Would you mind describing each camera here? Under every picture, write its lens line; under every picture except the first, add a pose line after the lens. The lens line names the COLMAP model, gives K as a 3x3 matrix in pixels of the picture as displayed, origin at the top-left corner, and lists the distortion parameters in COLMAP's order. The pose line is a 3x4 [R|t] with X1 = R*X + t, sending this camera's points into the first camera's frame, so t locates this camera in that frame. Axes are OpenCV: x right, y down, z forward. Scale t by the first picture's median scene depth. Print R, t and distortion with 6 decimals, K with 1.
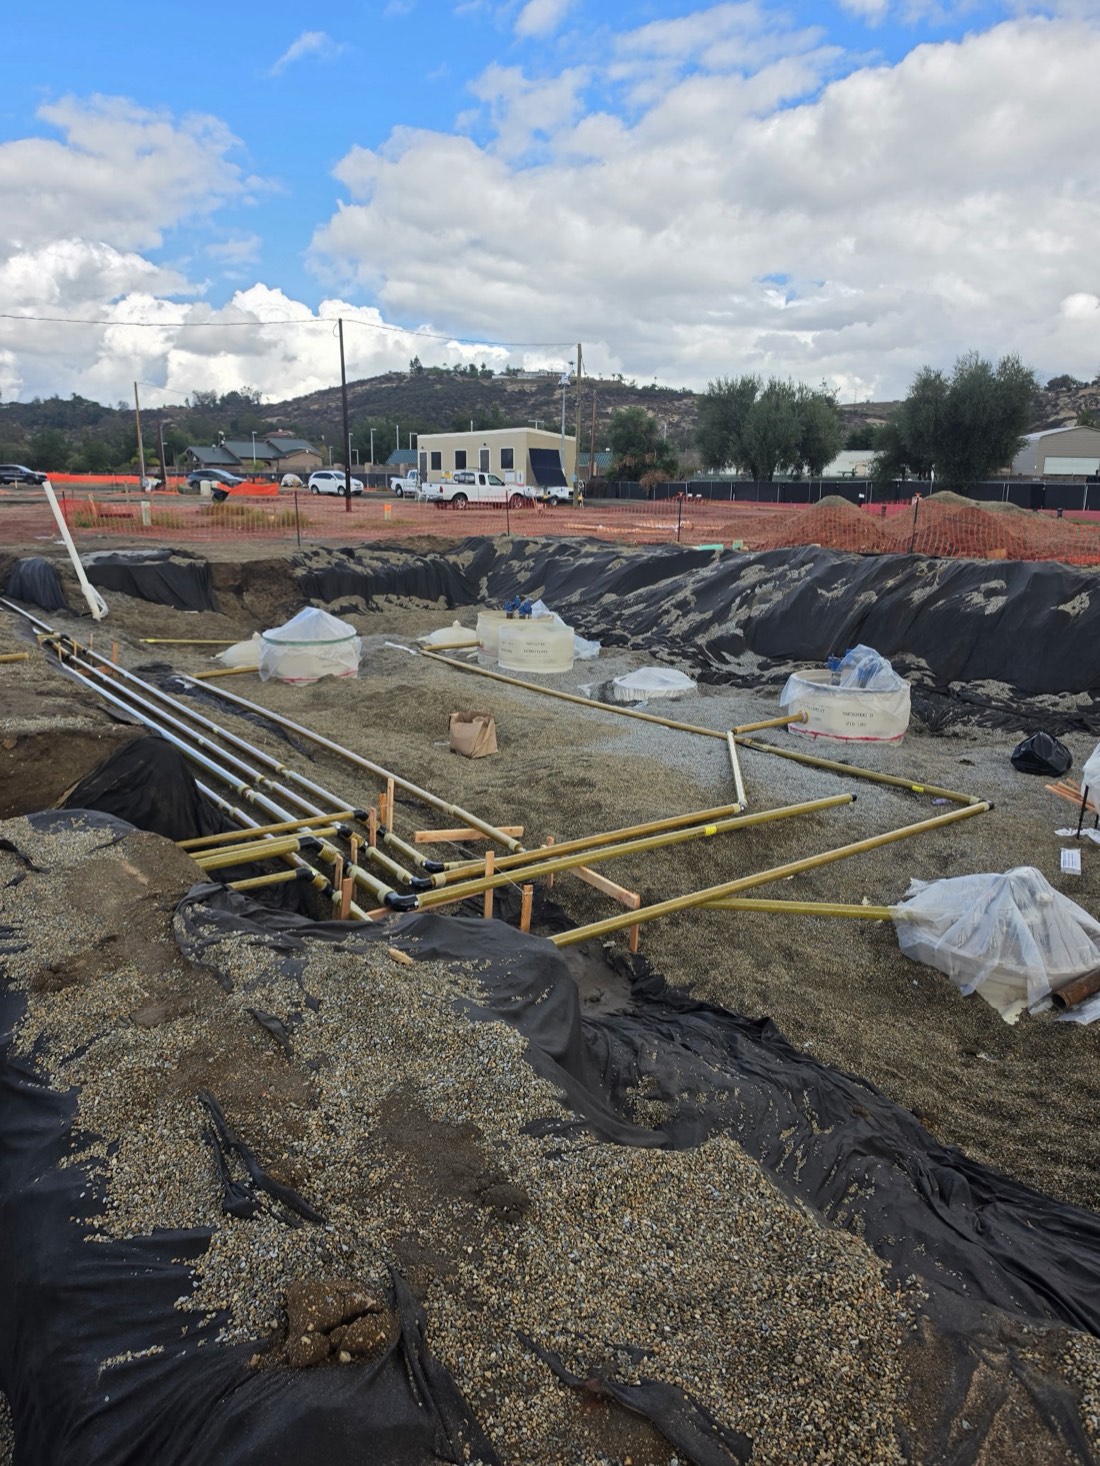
lens RADIAL K [[1015.5, 0, 547.1], [0, 1015.5, 714.5], [0, 0, 1]] dist [0.044736, -0.071761]
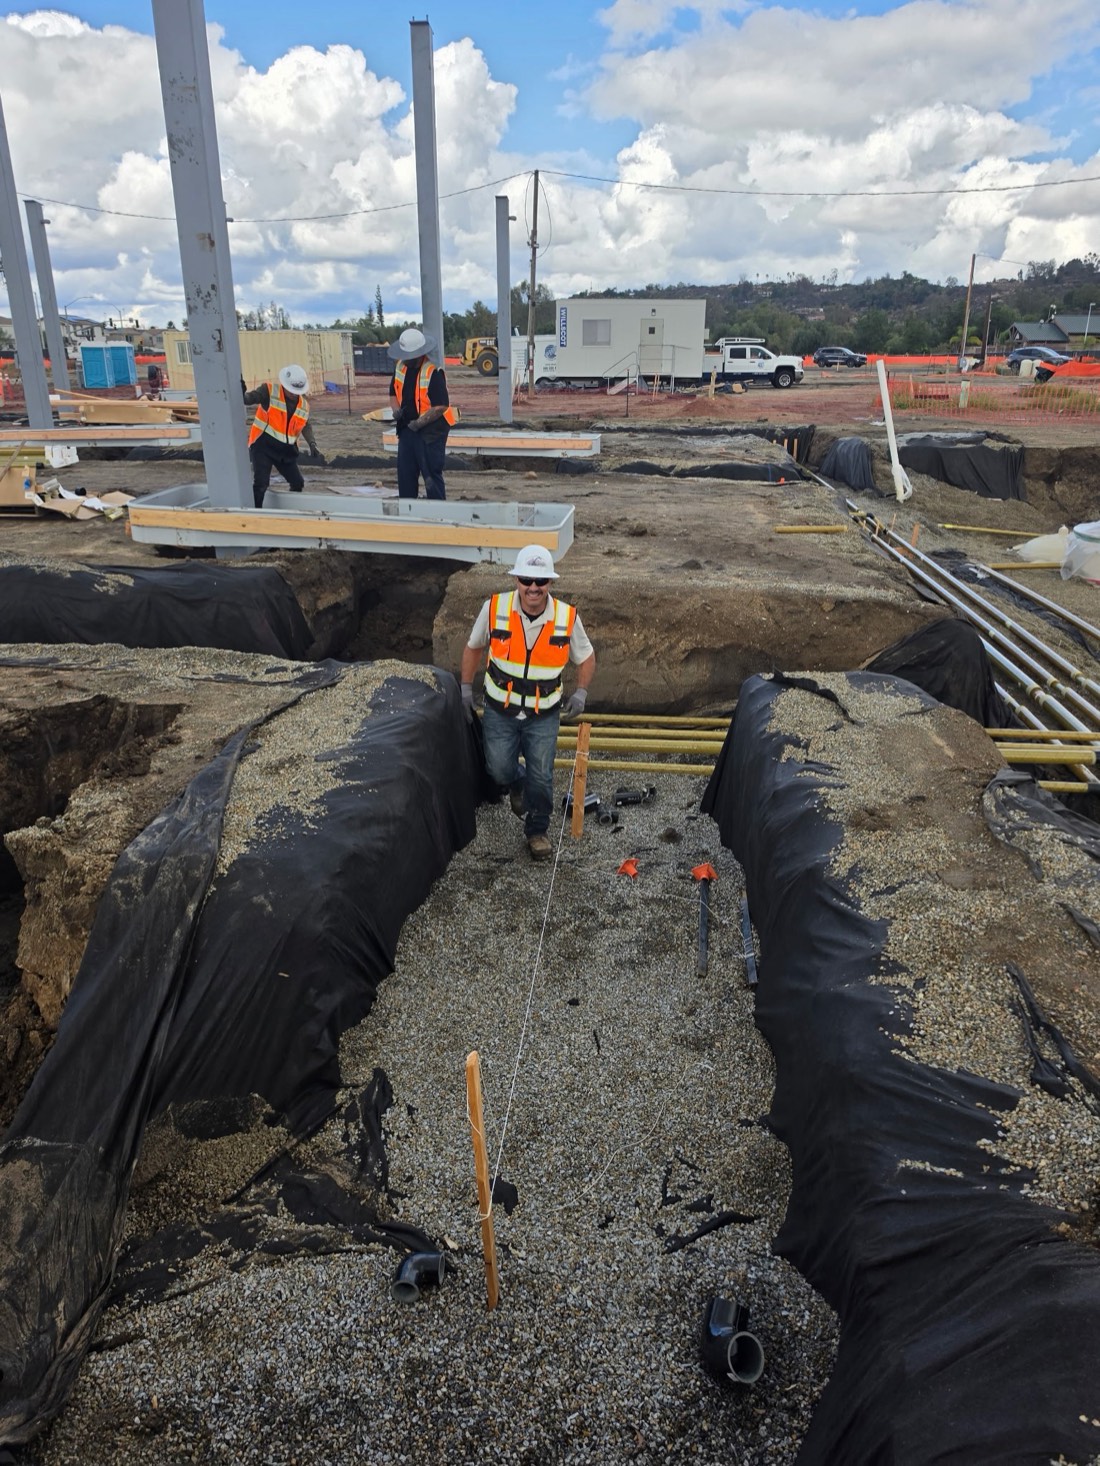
lens RADIAL K [[1015.5, 0, 558.2], [0, 1015.5, 735.7], [0, 0, 1]] dist [0.044736, -0.071761]
pose [[0.753194, 0.214246, -0.621930, -0.025063], [-0.134708, 0.975672, 0.172966, 0.009134], [0.643858, -0.046498, 0.763731, -0.012563]]
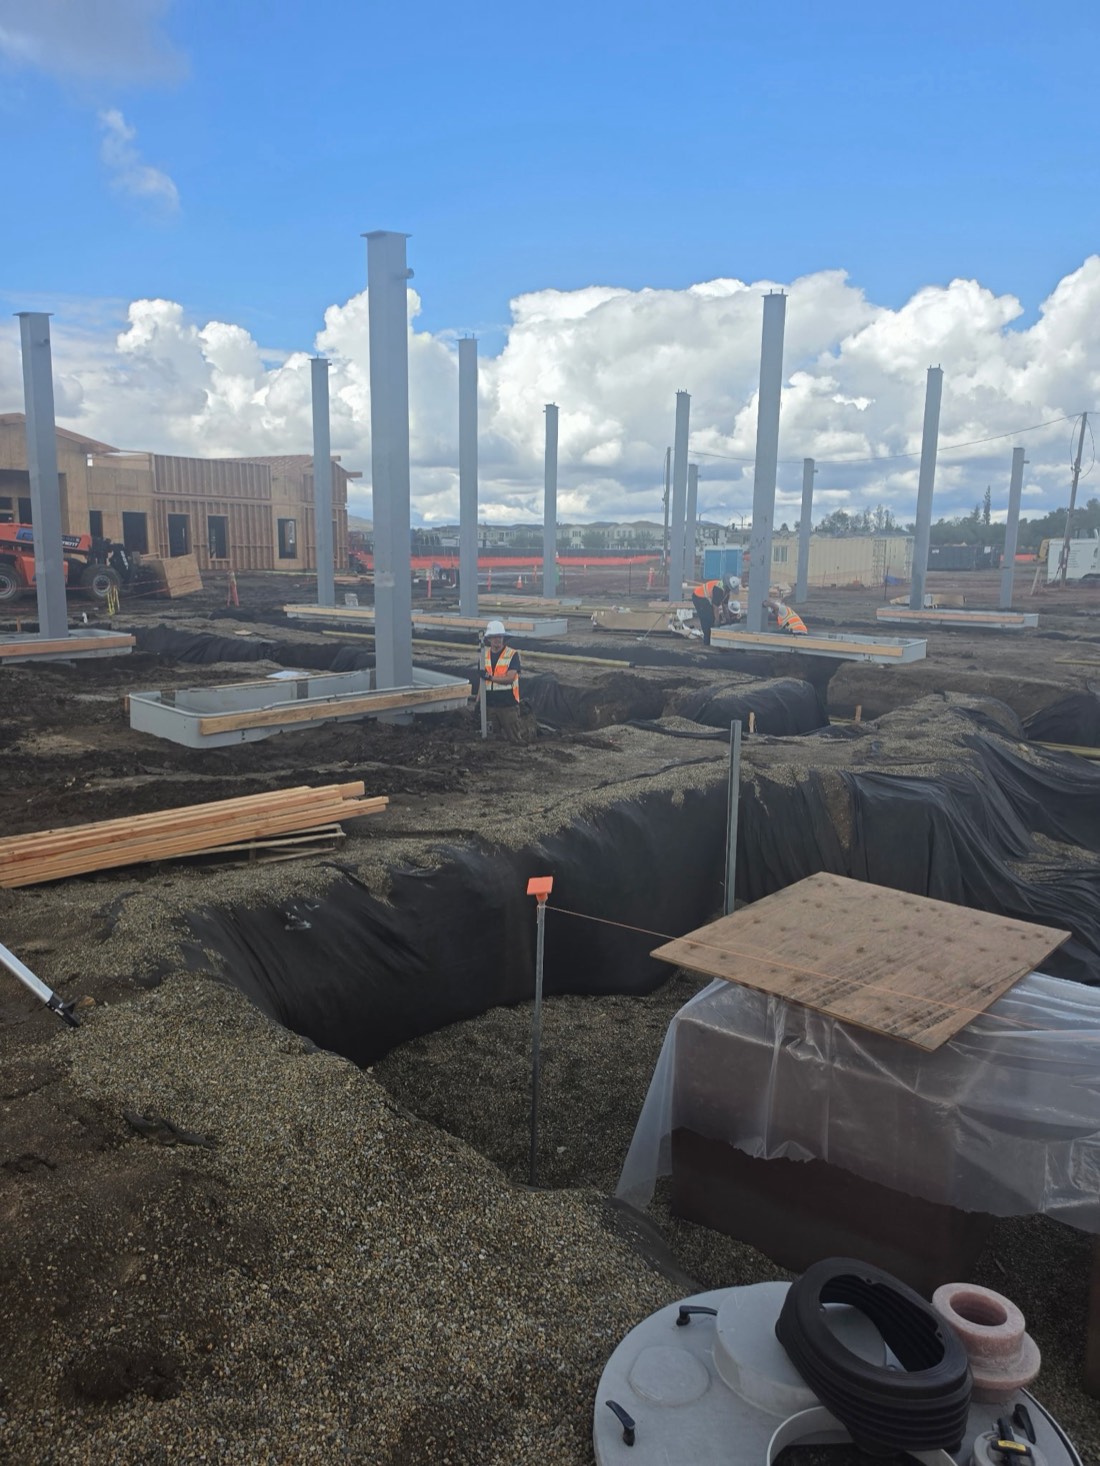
lens RADIAL K [[1015.5, 0, 575.8], [0, 1015.5, 740.4], [0, 0, 1]] dist [0.044736, -0.071761]
pose [[0.310927, 0.159191, -0.937007, 0.633478], [-0.209865, 0.973038, 0.095673, 0.070210], [0.926974, 0.166898, 0.335952, -0.314017]]
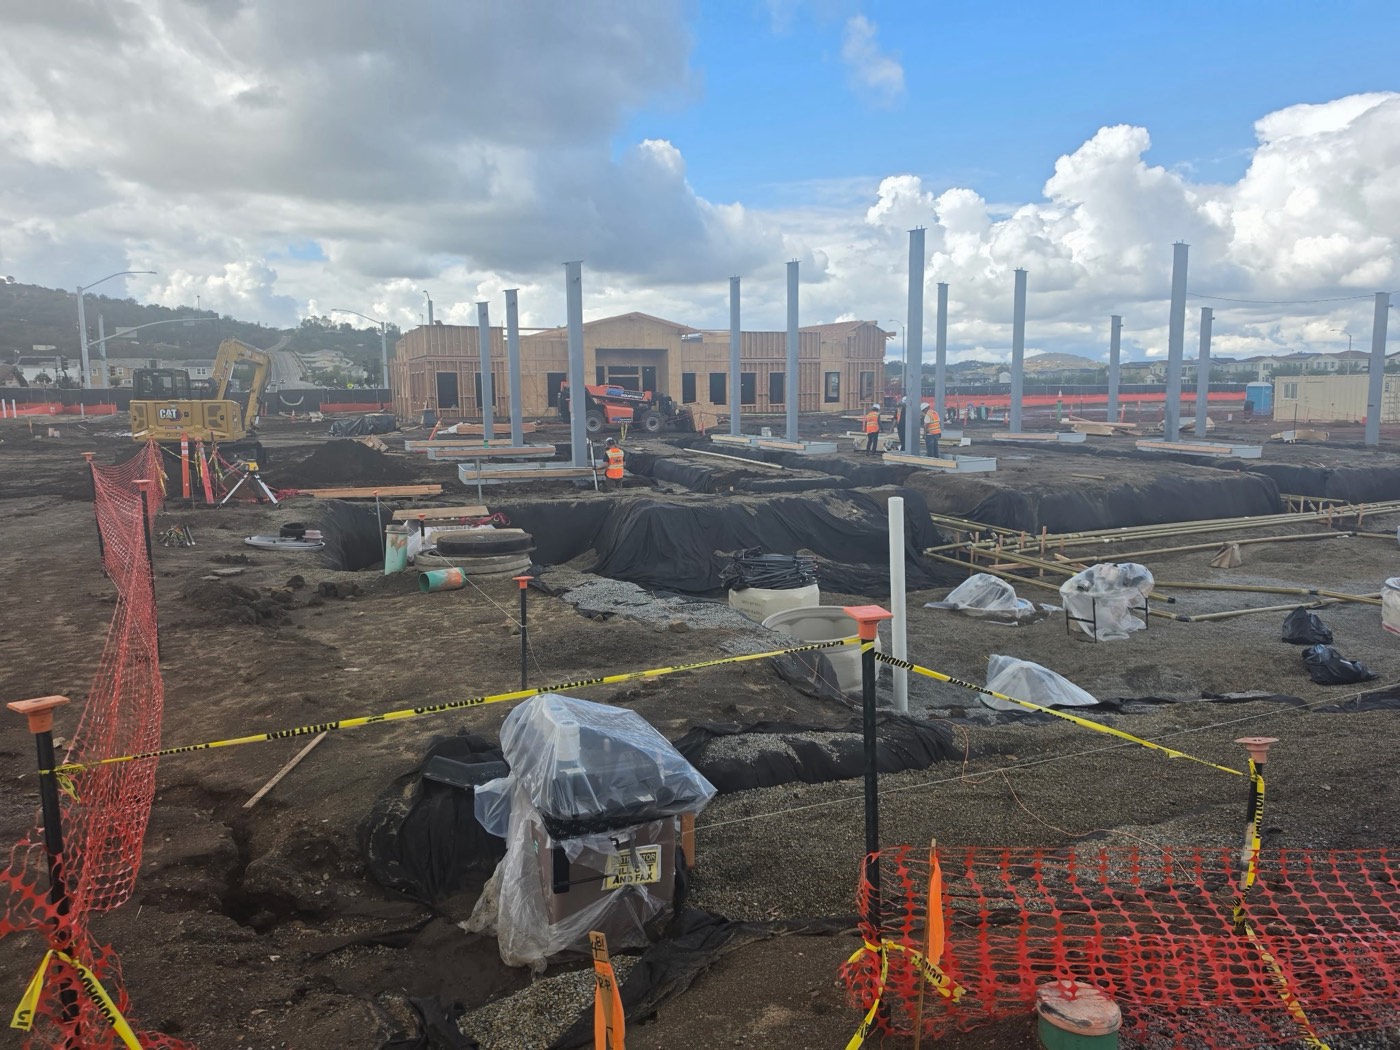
lens RADIAL K [[969.8, 0, 694.6], [0, 969.8, 517.4], [0, 0, 1]] dist [0.044736, -0.071761]
pose [[-0.255454, 0.109514, -0.960599, 1.406013], [-0.203959, 0.965100, 0.164266, -0.101230], [0.945063, 0.237885, -0.224202, 0.422805]]
